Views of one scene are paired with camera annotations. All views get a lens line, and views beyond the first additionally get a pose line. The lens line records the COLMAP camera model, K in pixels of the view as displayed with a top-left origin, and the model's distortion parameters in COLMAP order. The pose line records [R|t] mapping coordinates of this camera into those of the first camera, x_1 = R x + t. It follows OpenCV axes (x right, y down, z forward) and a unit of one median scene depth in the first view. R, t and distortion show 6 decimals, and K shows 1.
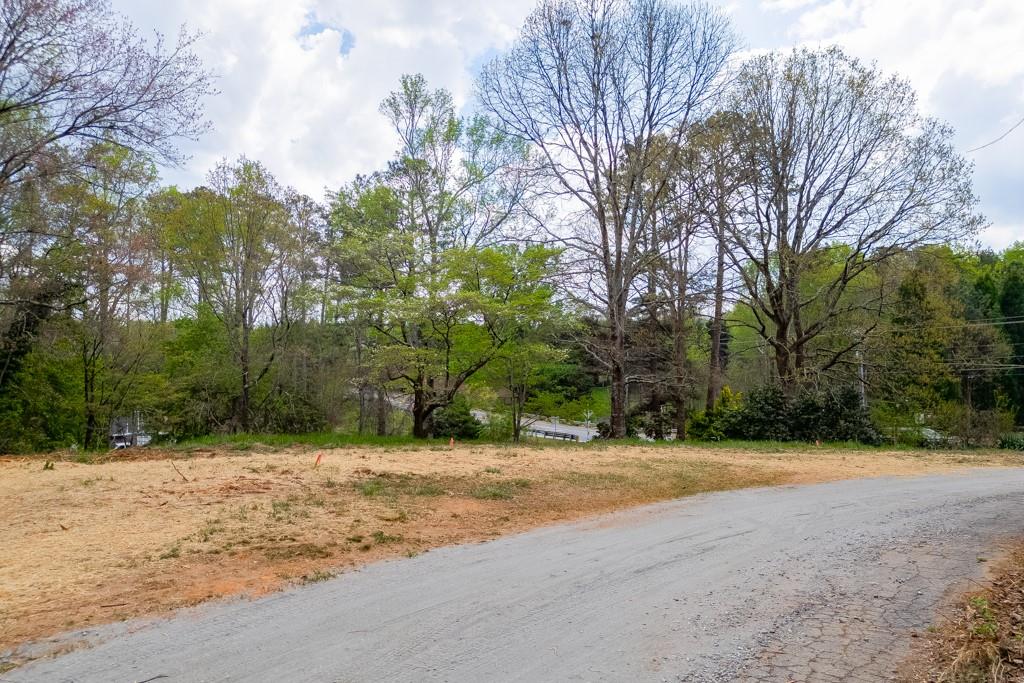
lens RADIAL K [[706.1, 0, 510.1], [0, 706.1, 339.7], [0, 0, 1]] dist [0.086578, -0.084479]
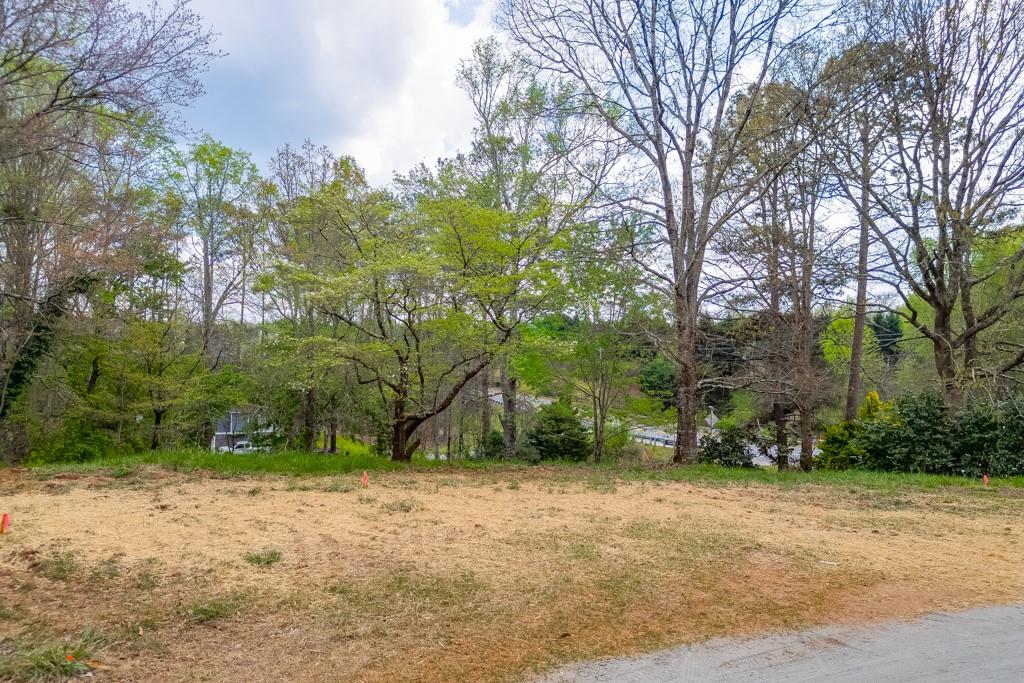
lens RADIAL K [[706.1, 0, 510.1], [0, 706.1, 339.7], [0, 0, 1]] dist [0.086578, -0.084479]
pose [[0.978163, -0.008835, -0.207649, 0.090657], [0.008619, 0.999961, -0.001944, 0.007321], [0.207658, 0.000112, 0.978201, 0.166038]]
